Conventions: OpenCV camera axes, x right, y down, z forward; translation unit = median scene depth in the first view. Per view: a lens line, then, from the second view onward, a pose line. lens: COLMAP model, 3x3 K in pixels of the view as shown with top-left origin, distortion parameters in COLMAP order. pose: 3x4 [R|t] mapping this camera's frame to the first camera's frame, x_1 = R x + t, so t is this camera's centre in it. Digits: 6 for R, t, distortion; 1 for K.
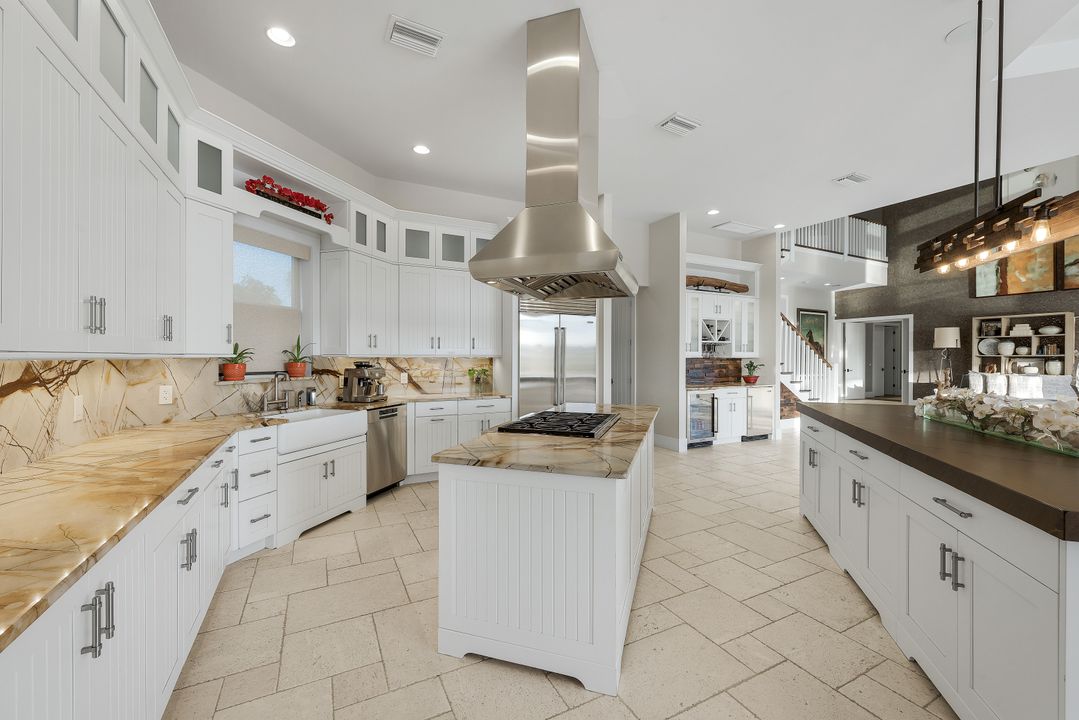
lens RADIAL K [[447.4, 0, 545.2], [0, 447.4, 356.3], [0, 0, 1]] dist [-0.001293, -0.000038]
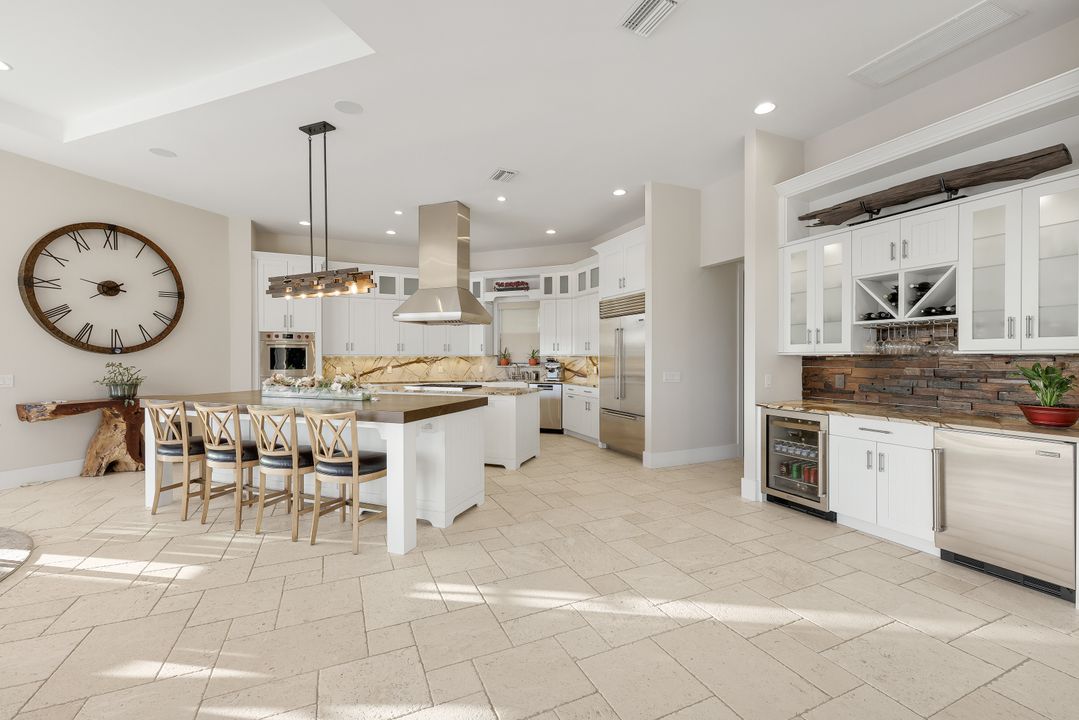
lens RADIAL K [[447.4, 0, 540.1], [0, 447.4, 360.9], [0, 0, 1]] dist [-0.001293, -0.000038]
pose [[-0.053473, 0.006009, -0.998551, 1.251844], [0.001523, 0.999981, 0.005936, 0.009824], [0.998568, -0.001203, -0.053481, 0.935226]]
